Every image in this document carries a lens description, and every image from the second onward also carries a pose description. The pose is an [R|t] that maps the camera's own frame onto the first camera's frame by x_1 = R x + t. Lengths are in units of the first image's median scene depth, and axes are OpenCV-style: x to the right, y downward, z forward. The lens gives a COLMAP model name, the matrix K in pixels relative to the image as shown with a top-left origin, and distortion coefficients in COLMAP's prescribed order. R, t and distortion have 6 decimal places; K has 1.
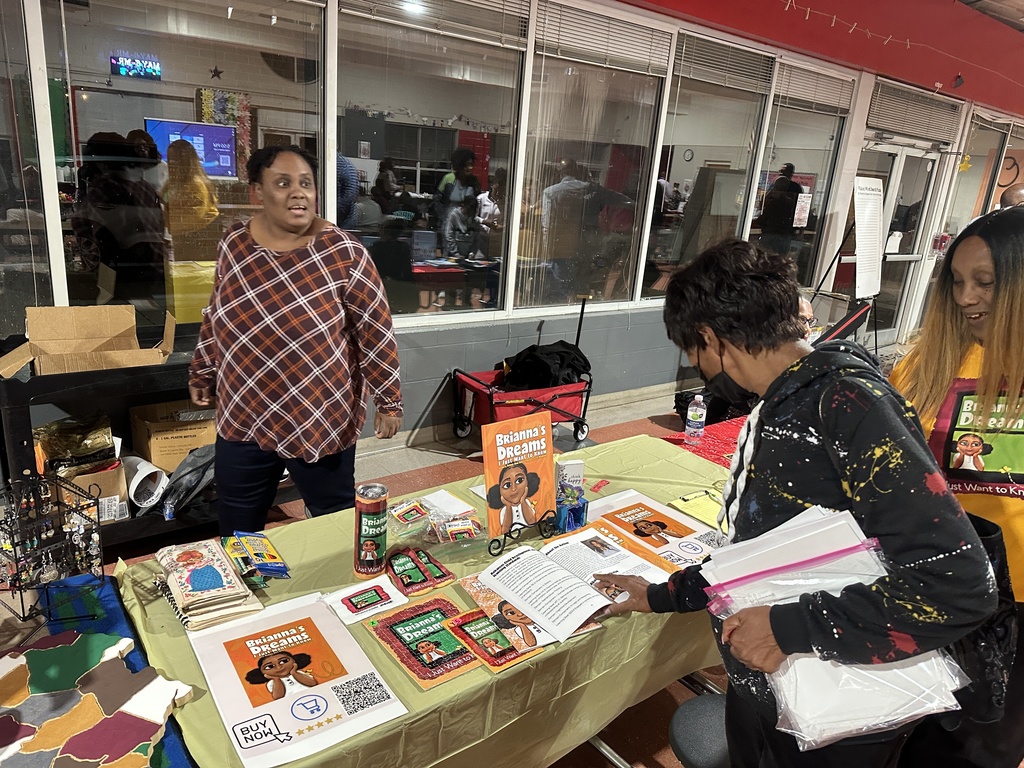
lens RADIAL K [[717.5, 0, 511.0], [0, 717.5, 386.8], [0, 0, 1]] dist [0.008930, 0.000448]
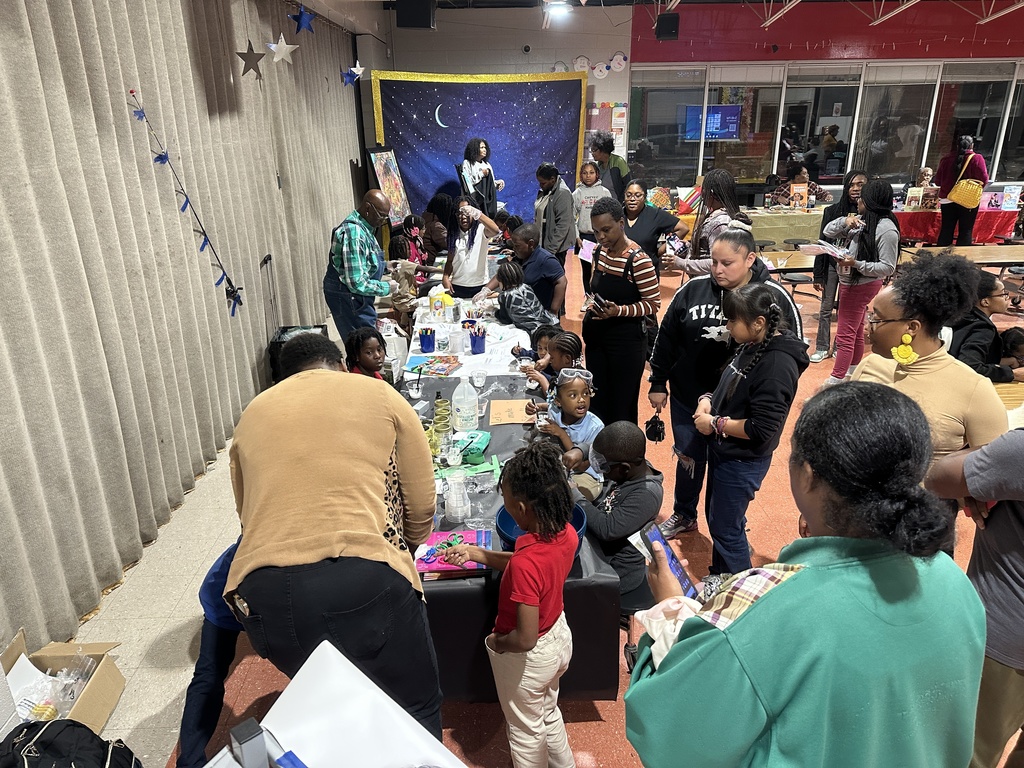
lens RADIAL K [[717.5, 0, 512.1], [0, 717.5, 382.7], [0, 0, 1]] dist [0.008930, 0.000448]
pose [[0.801493, 0.124810, -0.584834, 0.179372], [-0.093732, 0.992109, 0.083272, 0.132741], [0.590613, -0.011924, 0.806867, -0.495501]]
